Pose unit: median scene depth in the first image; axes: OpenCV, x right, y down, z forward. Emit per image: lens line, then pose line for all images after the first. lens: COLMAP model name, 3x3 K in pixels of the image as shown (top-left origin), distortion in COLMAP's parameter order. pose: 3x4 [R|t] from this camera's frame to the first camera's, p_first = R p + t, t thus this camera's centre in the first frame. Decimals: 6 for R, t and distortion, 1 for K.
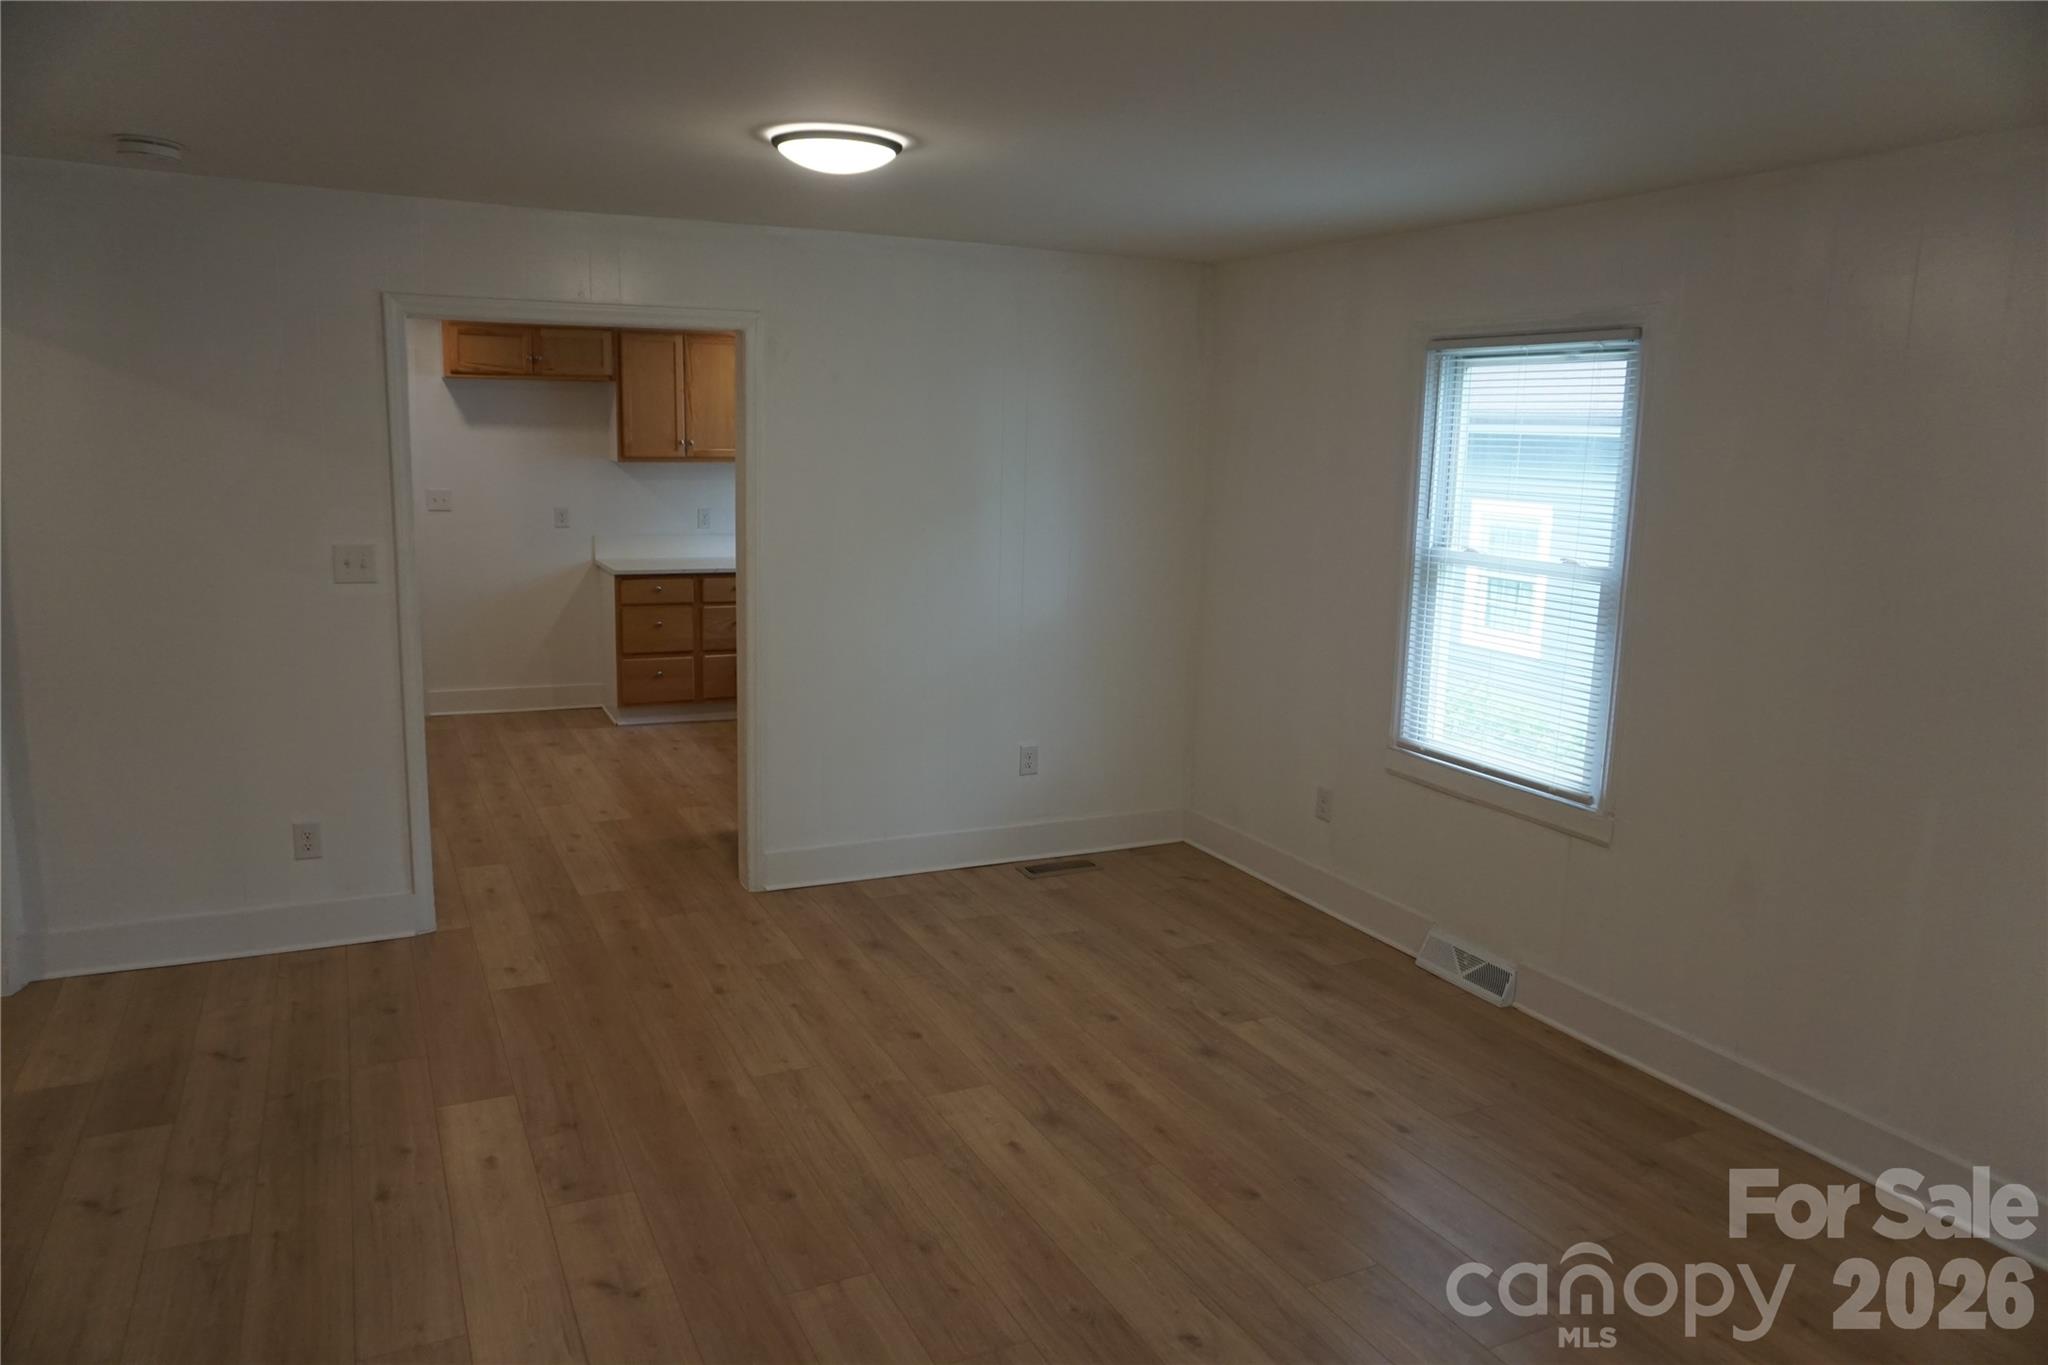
lens RADIAL K [[1371.7, 0, 1025.1], [0, 1371.7, 687.3], [0, 0, 1]] dist [-0.053134, 0.038313]
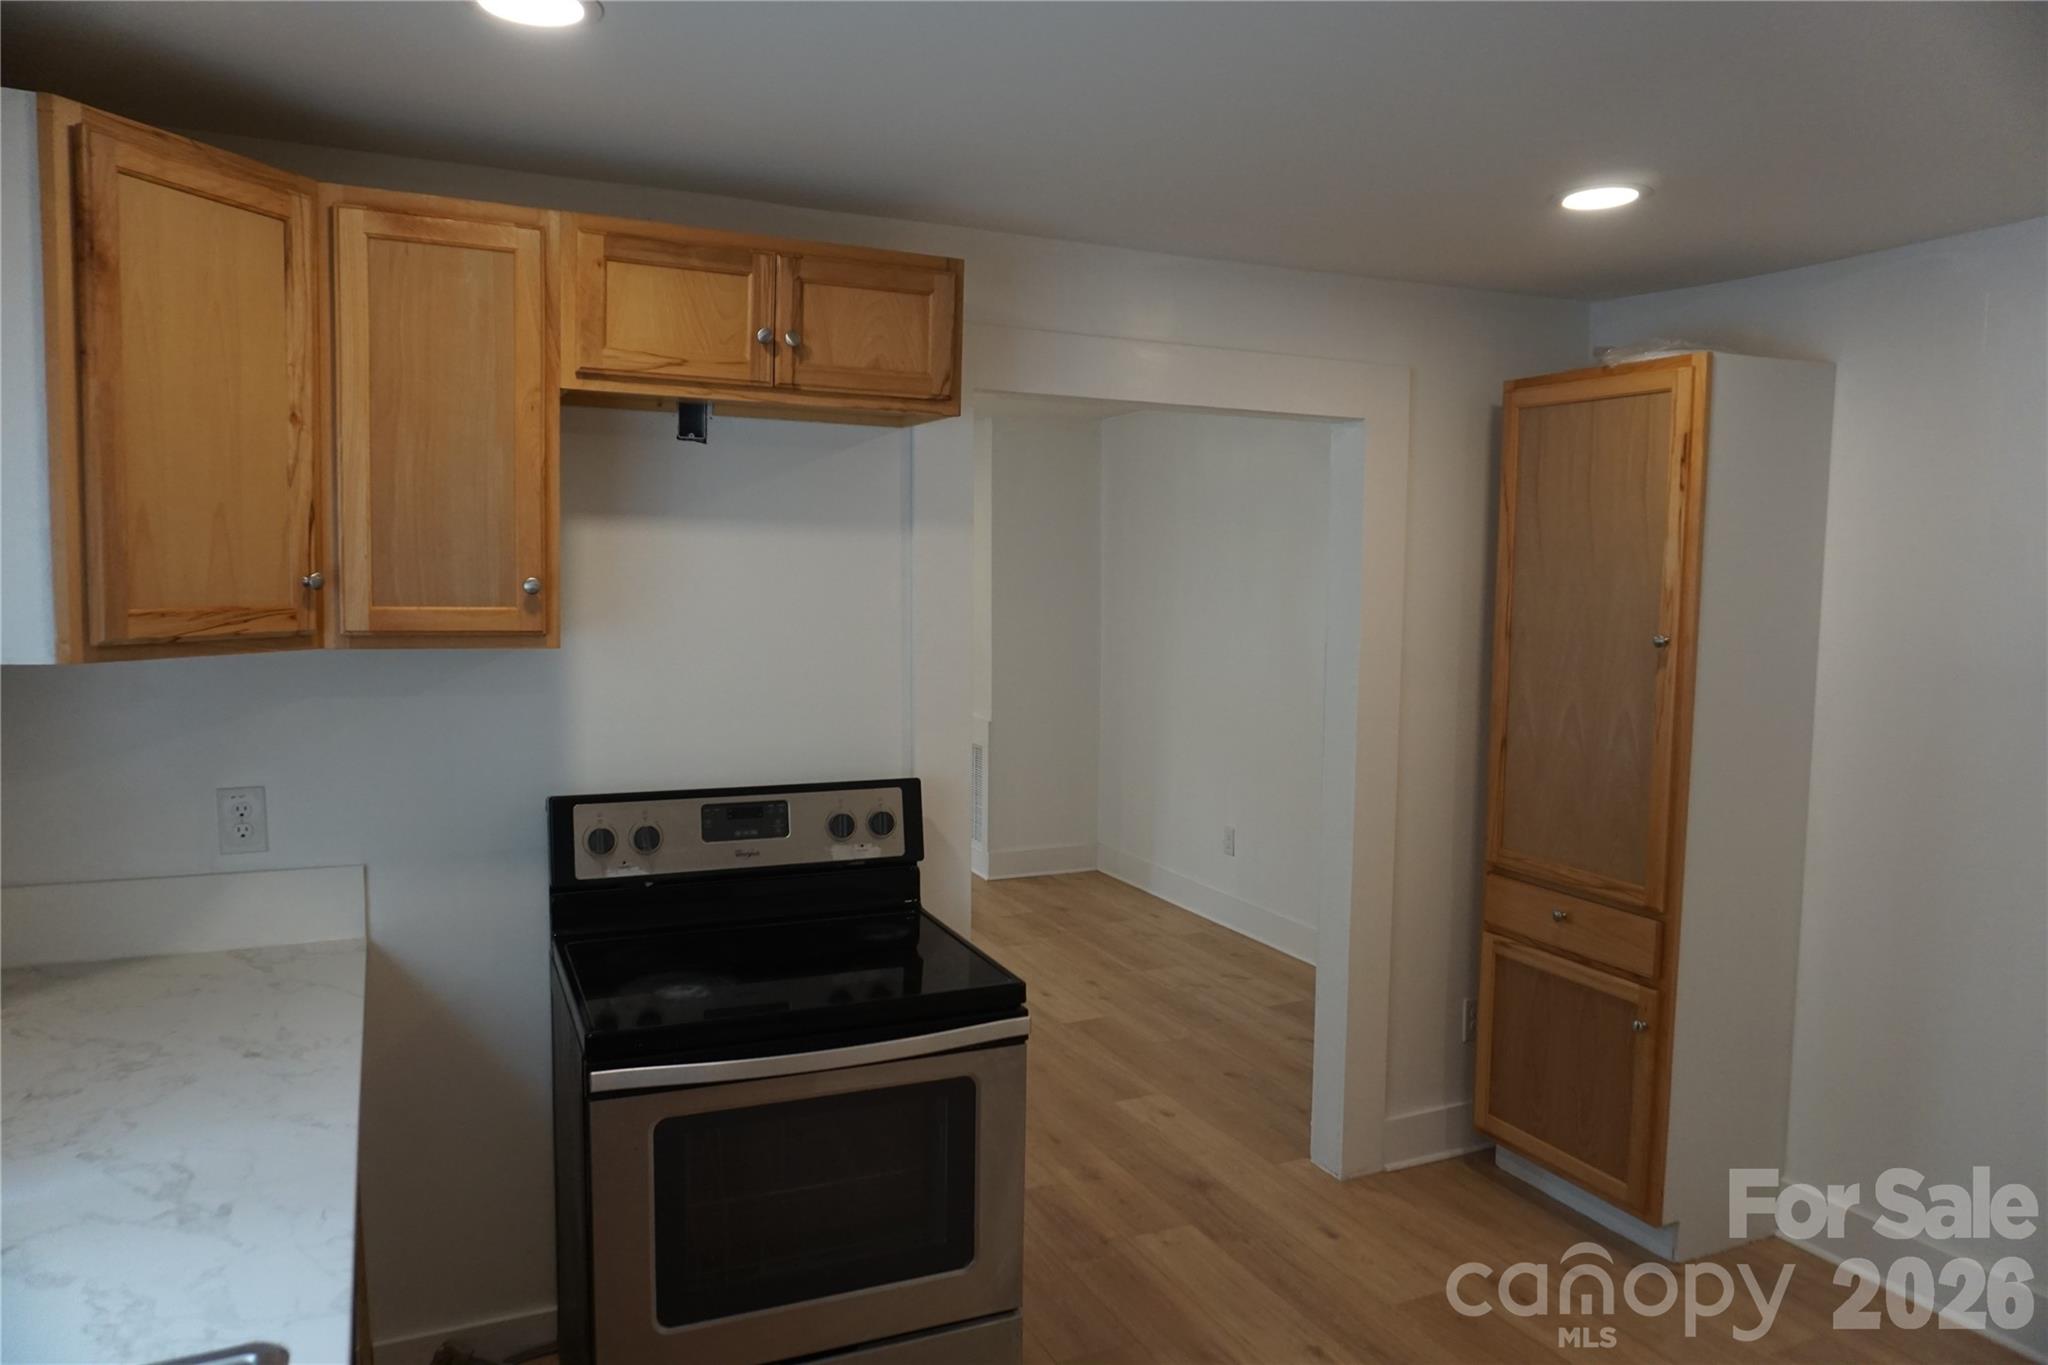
lens RADIAL K [[1371.7, 0, 1037.2], [0, 1371.7, 694.5], [0, 0, 1]] dist [-0.053134, 0.038313]
pose [[-0.999174, -0.039976, 0.007245, -0.269973], [-0.036403, 0.960115, 0.277225, -0.322048], [-0.018038, 0.276732, -0.960778, 1.758719]]
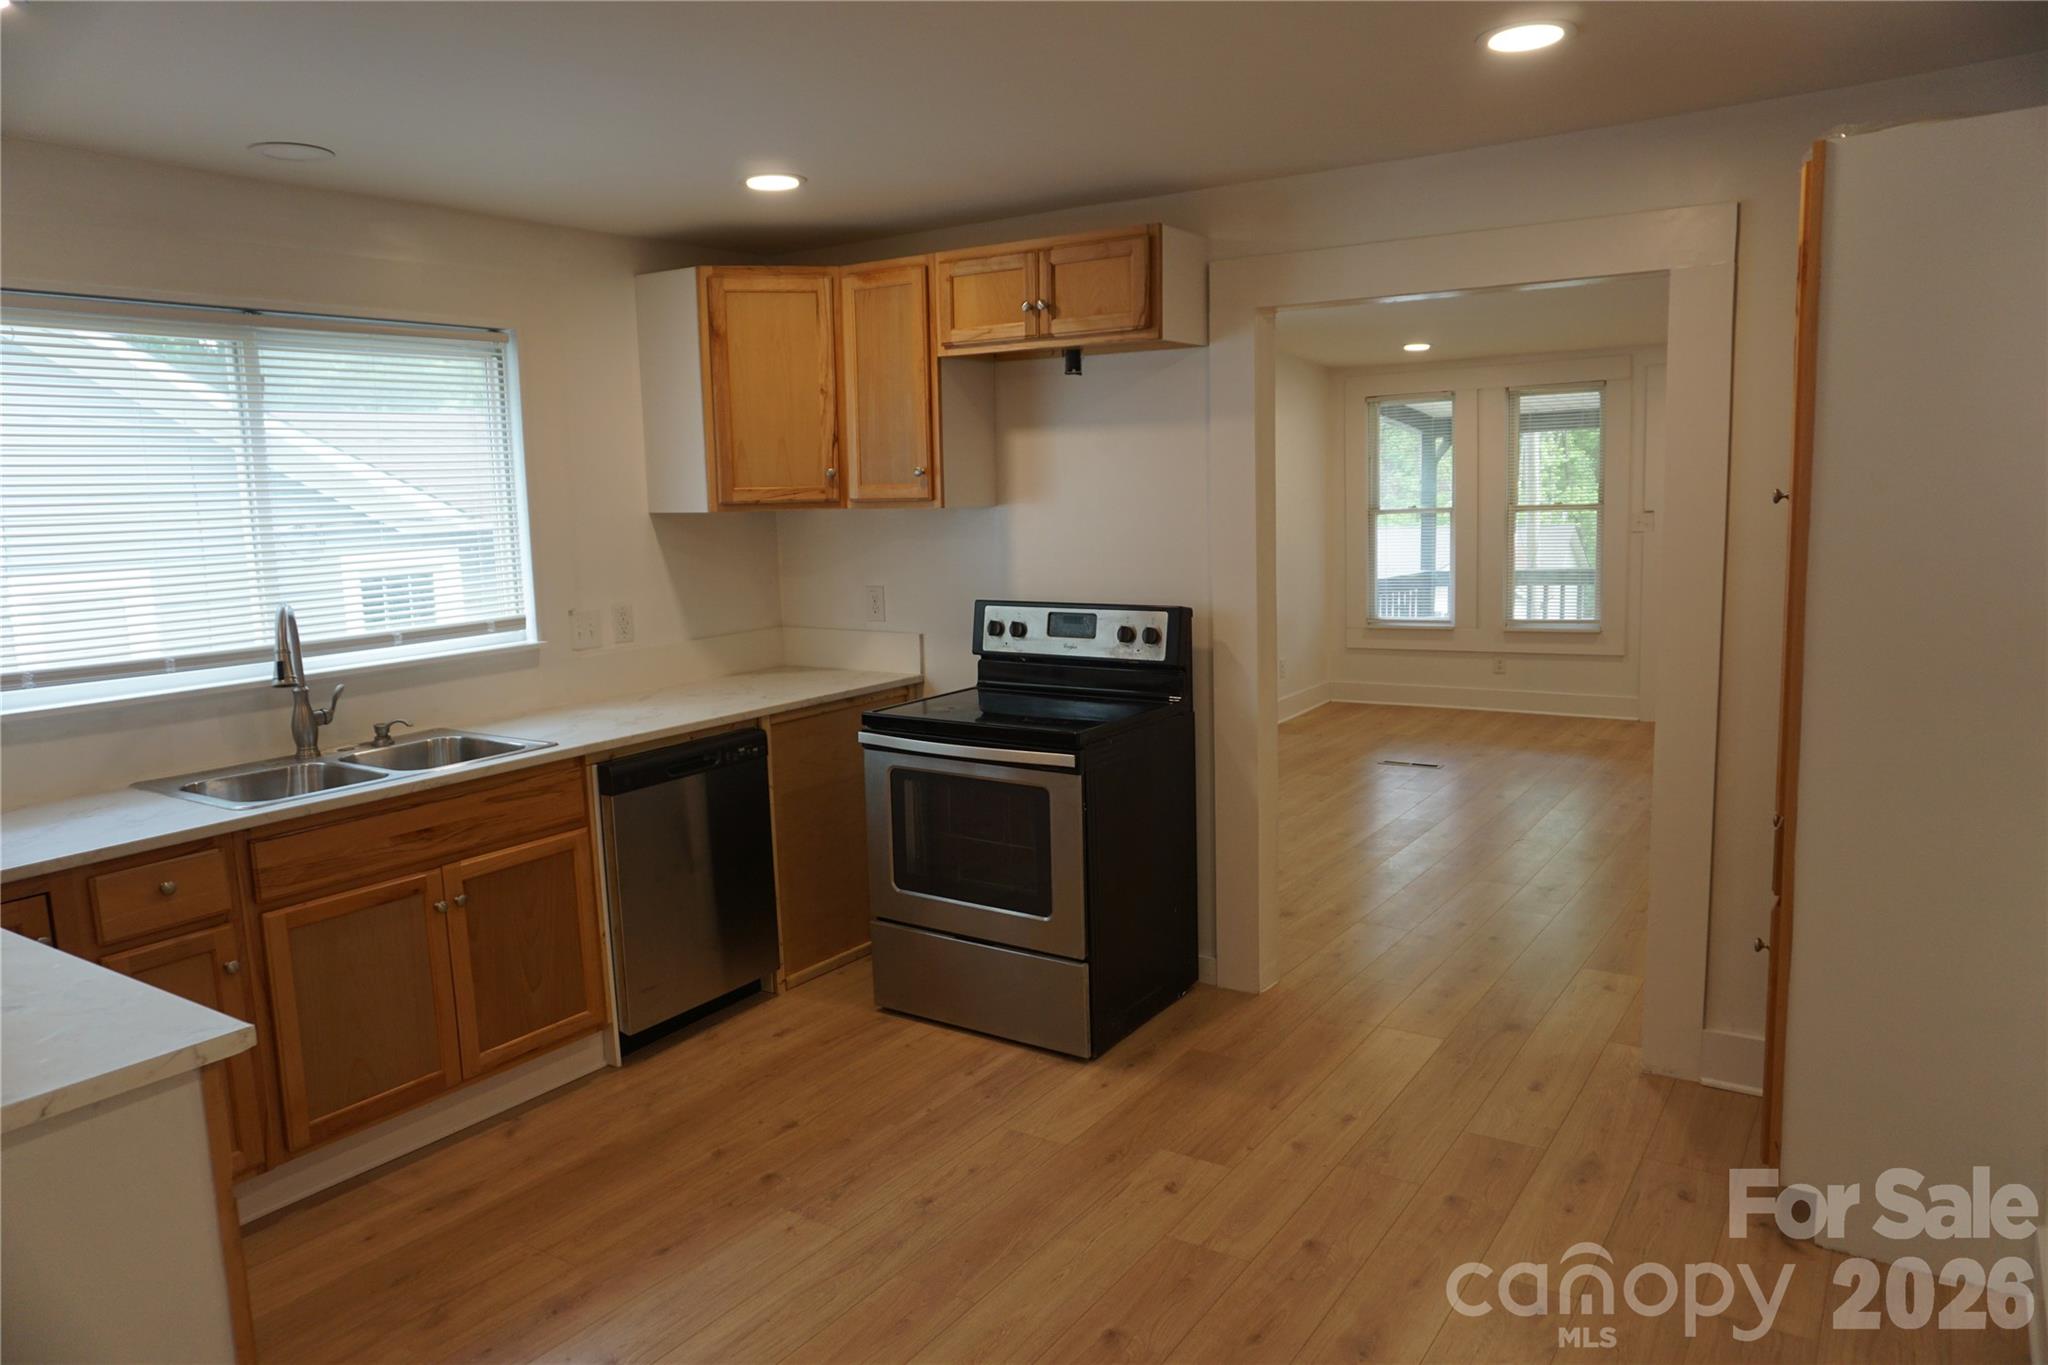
lens RADIAL K [[1371.7, 0, 1032.5], [0, 1371.7, 687.0], [0, 0, 1]] dist [-0.053134, 0.038313]
pose [[-0.501203, -0.132048, 0.855195, -0.922104], [0.171967, 0.953377, 0.247992, -0.288347], [-0.848070, 0.271359, -0.455128, 1.645730]]
